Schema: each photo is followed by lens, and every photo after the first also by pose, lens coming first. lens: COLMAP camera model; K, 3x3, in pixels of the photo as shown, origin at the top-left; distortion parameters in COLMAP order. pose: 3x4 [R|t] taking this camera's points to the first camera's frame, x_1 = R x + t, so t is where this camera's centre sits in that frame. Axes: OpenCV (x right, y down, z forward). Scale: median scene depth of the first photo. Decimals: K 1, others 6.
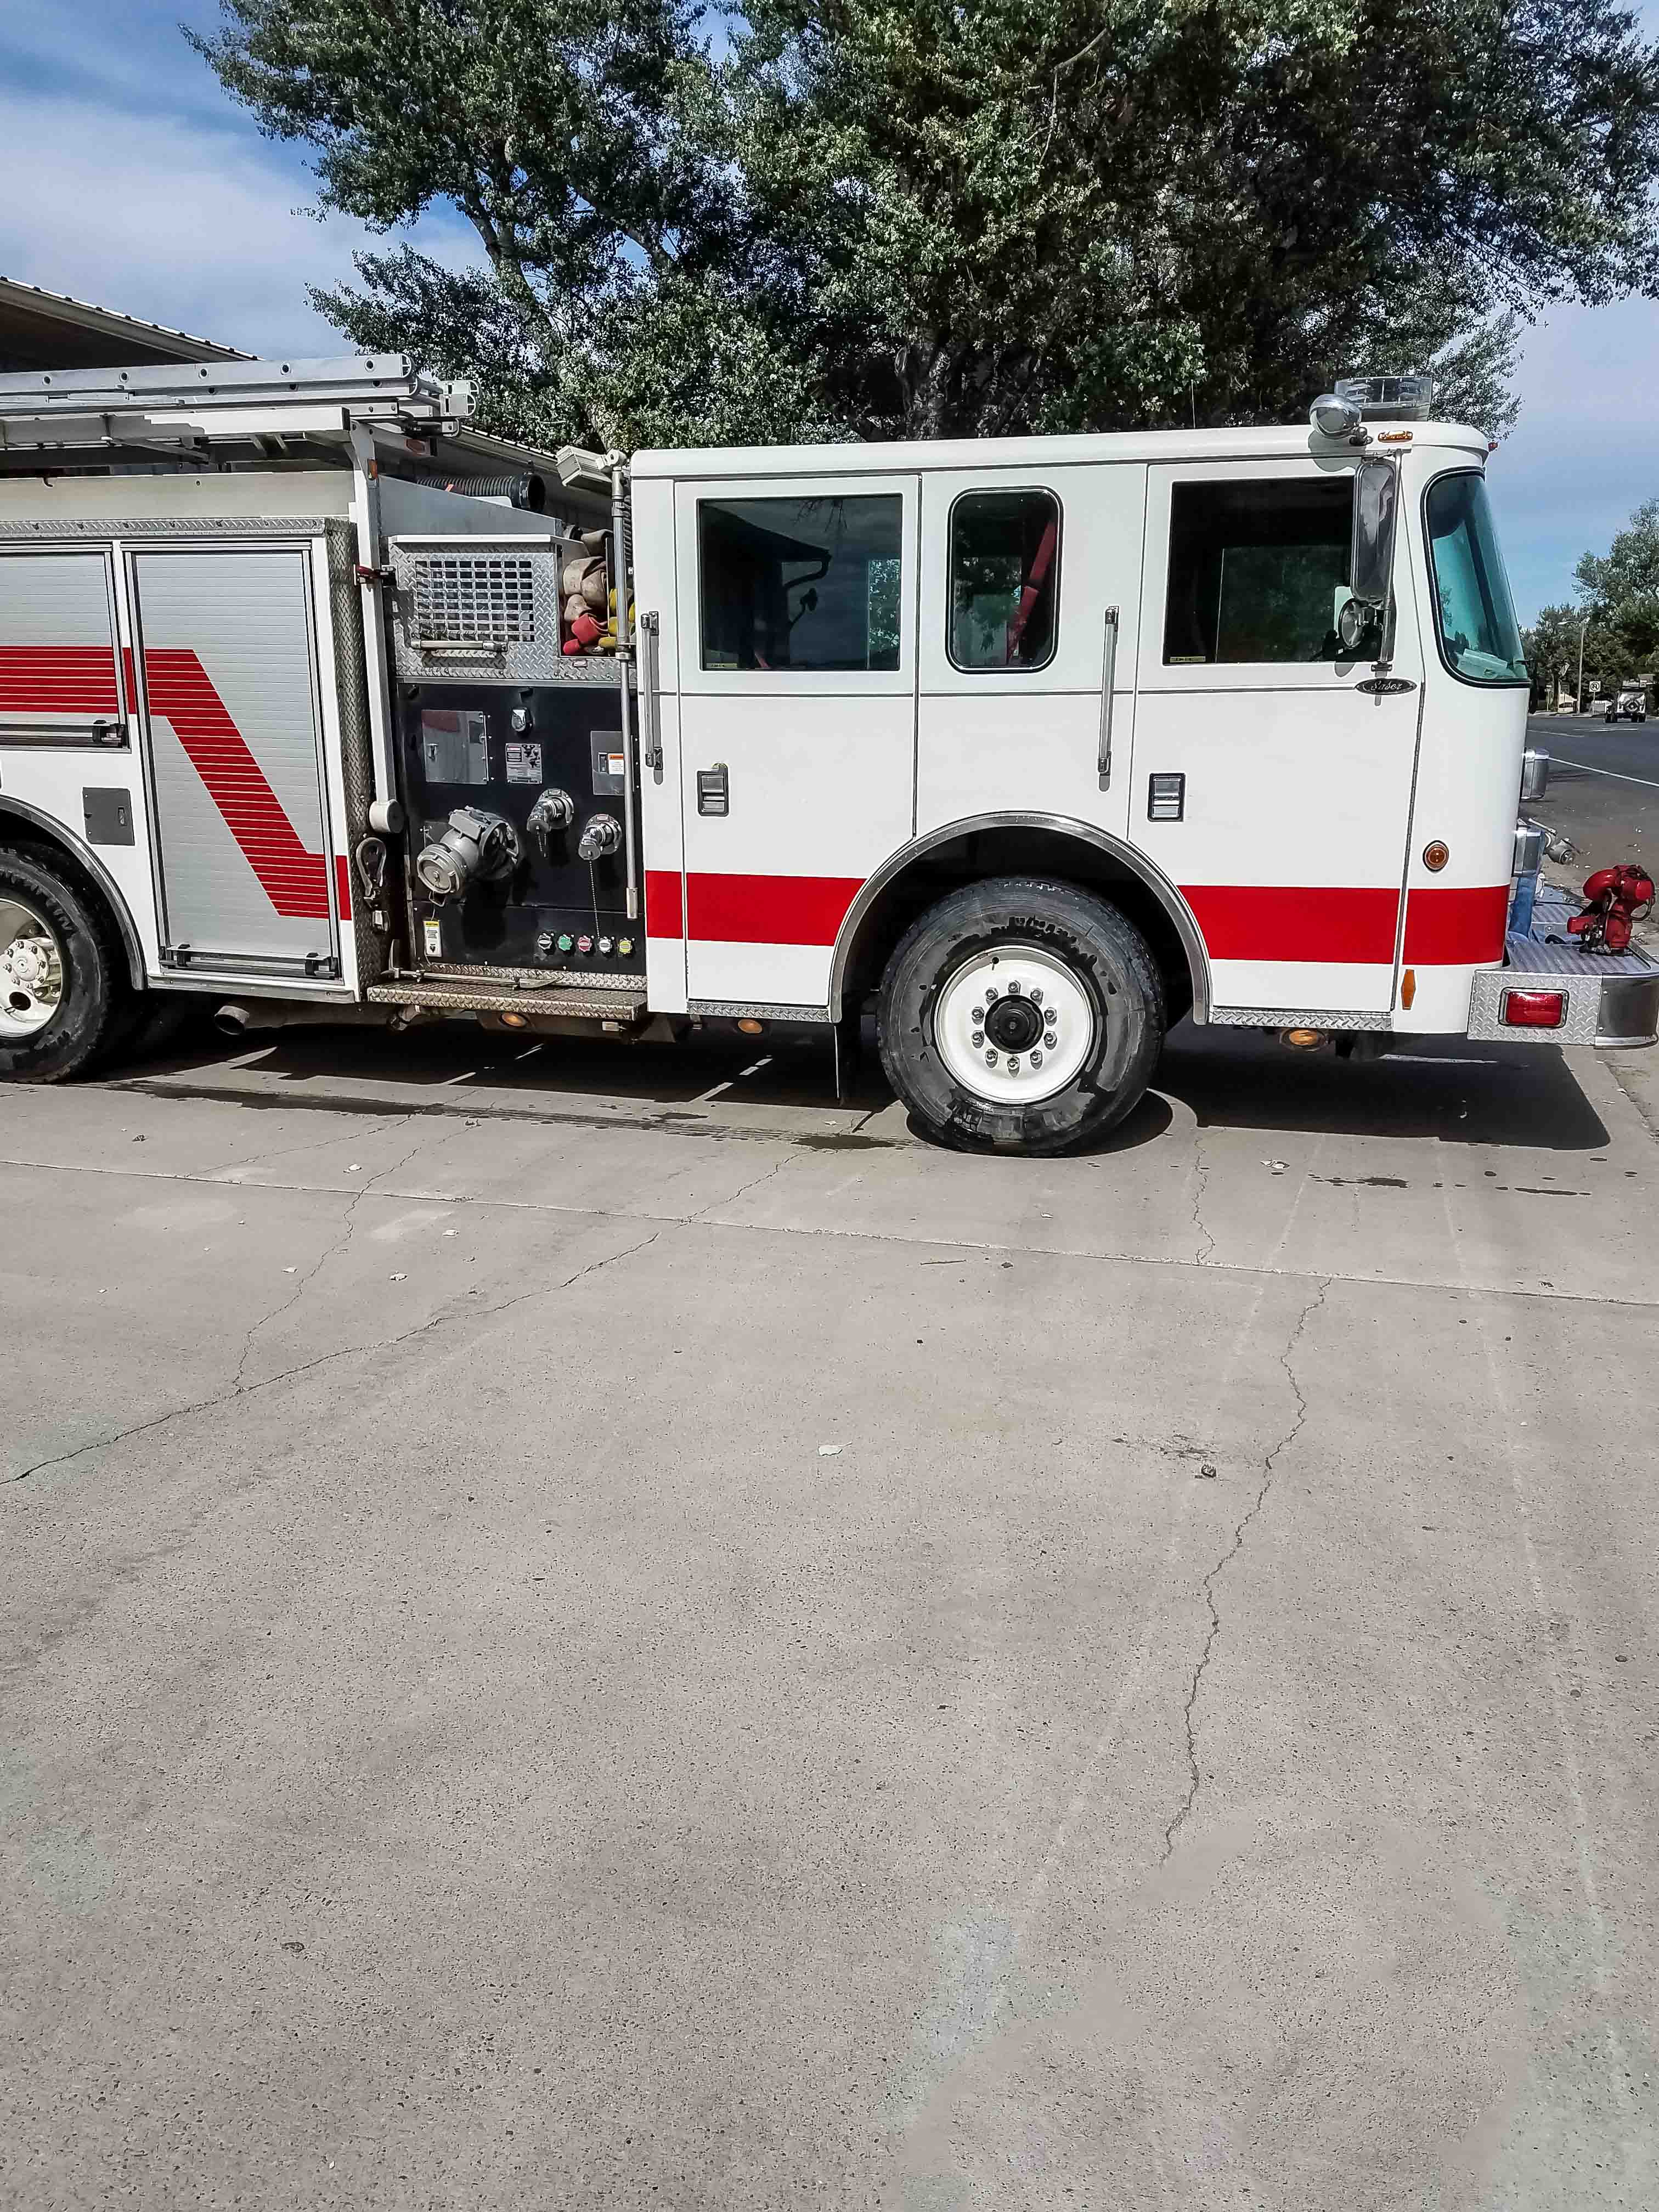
lens RADIAL K [[1731.7, 0, 820.1], [0, 1731.7, 1110.0], [0, 0, 1]] dist [0.139639, -0.214931]
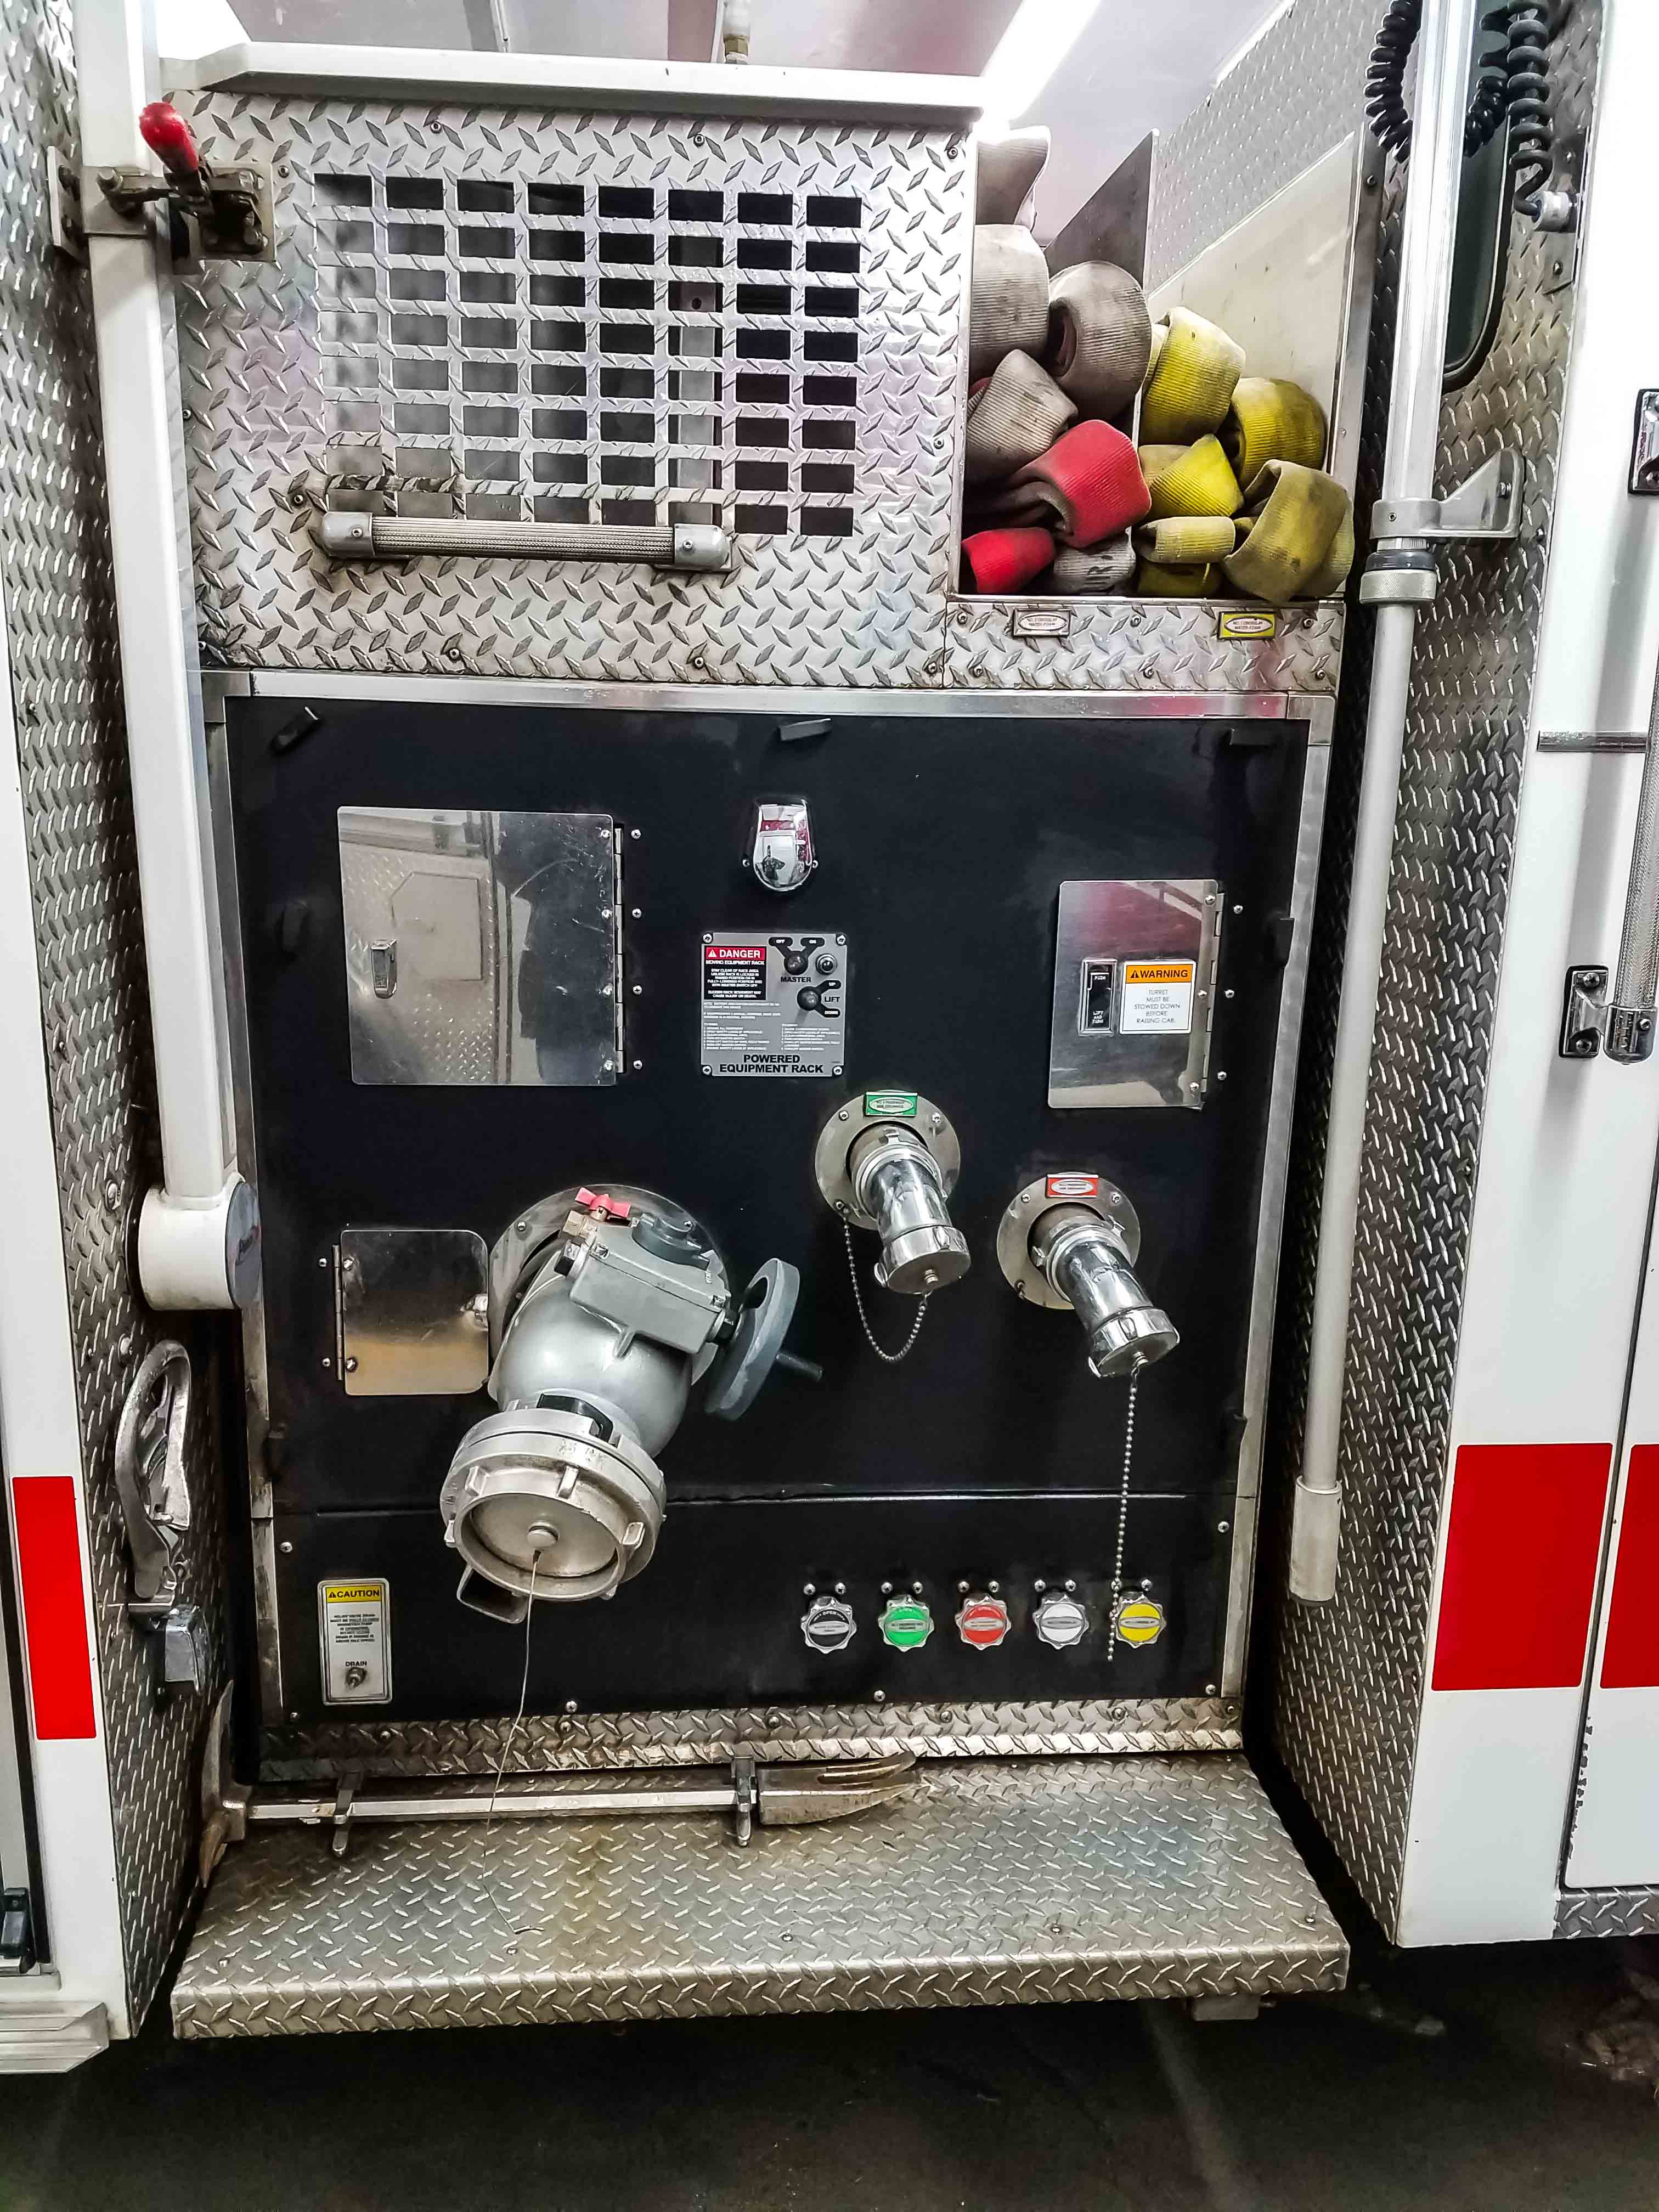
lens RADIAL K [[1731.7, 0, 820.1], [0, 1731.7, 1110.0], [0, 0, 1]] dist [0.139639, -0.214931]
pose [[0.929587, -0.075305, 0.360830, -0.259311], [0.077450, 0.996960, 0.008534, -0.184831], [-0.360375, 0.020013, 0.932593, 0.756274]]
